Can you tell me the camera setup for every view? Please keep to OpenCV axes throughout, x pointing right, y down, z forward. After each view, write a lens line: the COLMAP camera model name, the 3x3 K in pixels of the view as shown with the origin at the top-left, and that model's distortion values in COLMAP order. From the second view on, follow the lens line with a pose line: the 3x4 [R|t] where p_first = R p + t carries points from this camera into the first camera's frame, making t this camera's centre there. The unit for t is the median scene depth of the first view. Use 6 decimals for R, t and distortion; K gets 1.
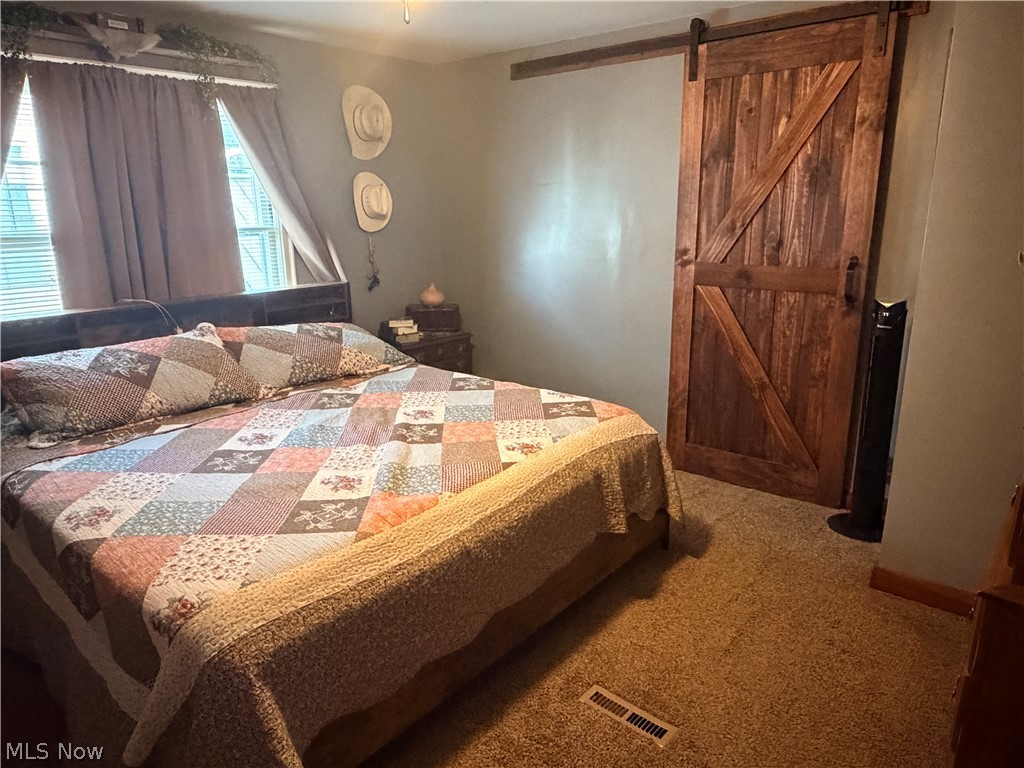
lens RADIAL K [[682.2, 0, 511.4], [0, 682.2, 386.4], [0, 0, 1]] dist [-0.005372, -0.007880]
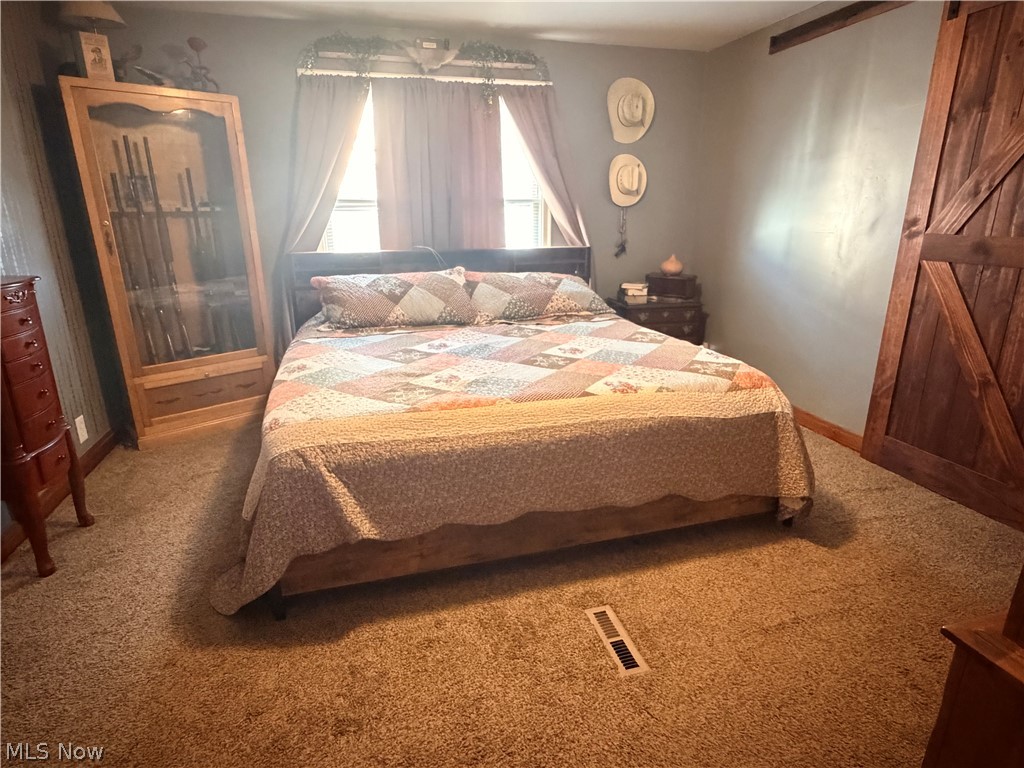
lens RADIAL K [[567.8, 0, 514.5], [0, 567.8, 380.9], [0, 0, 1]] dist [0.003695, -0.002173]
pose [[0.831423, 0.163938, -0.530905, 0.267260], [-0.145519, 0.986378, 0.076693, 0.028004], [0.536246, 0.013492, 0.843954, 0.105327]]
